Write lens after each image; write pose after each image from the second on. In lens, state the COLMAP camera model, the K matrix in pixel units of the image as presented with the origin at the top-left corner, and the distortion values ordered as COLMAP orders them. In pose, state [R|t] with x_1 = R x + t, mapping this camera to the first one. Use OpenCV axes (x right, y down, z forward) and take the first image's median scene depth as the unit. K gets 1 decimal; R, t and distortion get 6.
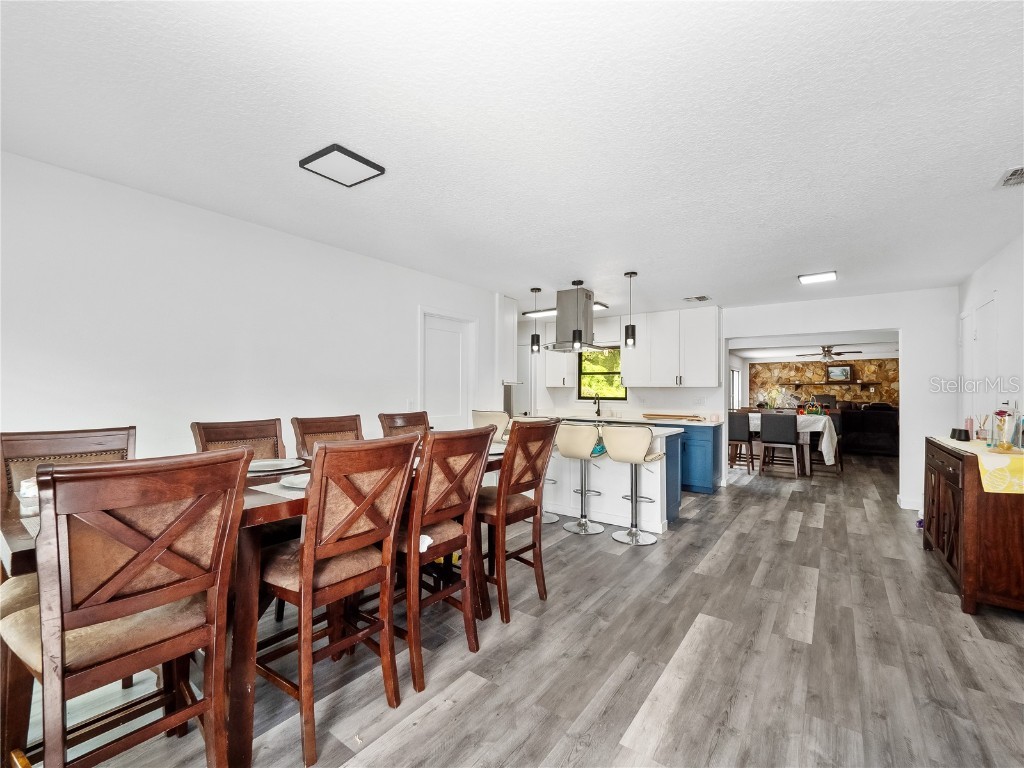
lens RADIAL K [[444.8, 0, 499.0], [0, 444.8, 385.0], [0, 0, 1]] dist [-0.011204, -0.000411]
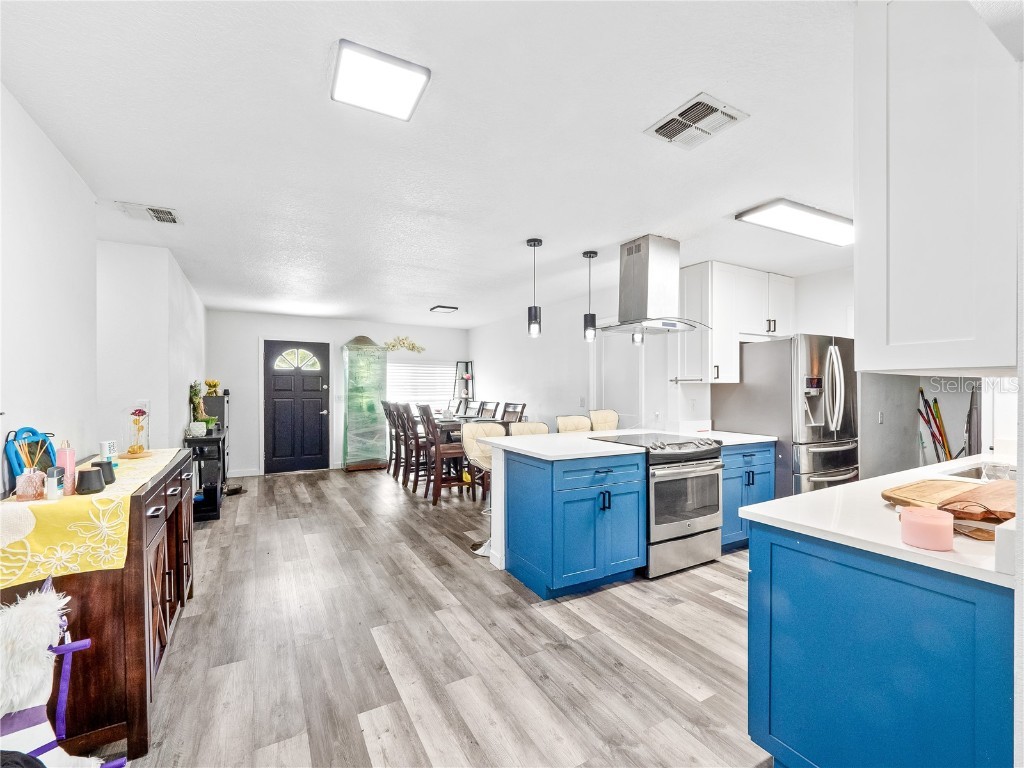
lens RADIAL K [[436.3, 0, 506.1], [0, 436.3, 386.6], [0, 0, 1]] dist [0.002057, -0.007034]
pose [[-0.396297, -0.011282, -0.918053, 0.735038], [0.007568, 0.999850, -0.015554, 0.013453], [0.918091, -0.013112, -0.396152, 0.899597]]
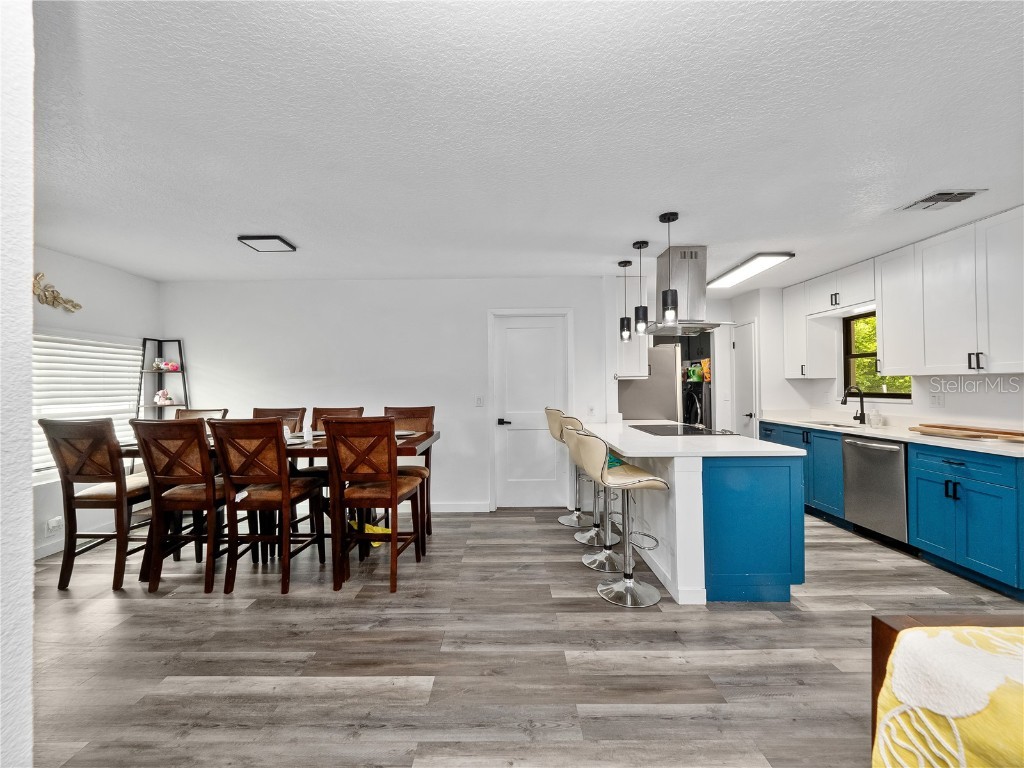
lens RADIAL K [[432.3, 0, 504.8], [0, 432.3, 379.7], [0, 0, 1]] dist [-0.004210, -0.000333]
pose [[0.600269, -0.023420, -0.799455, 0.483815], [0.022804, 0.999666, -0.012164, 0.004801], [0.799473, -0.010929, 0.600602, 0.276975]]
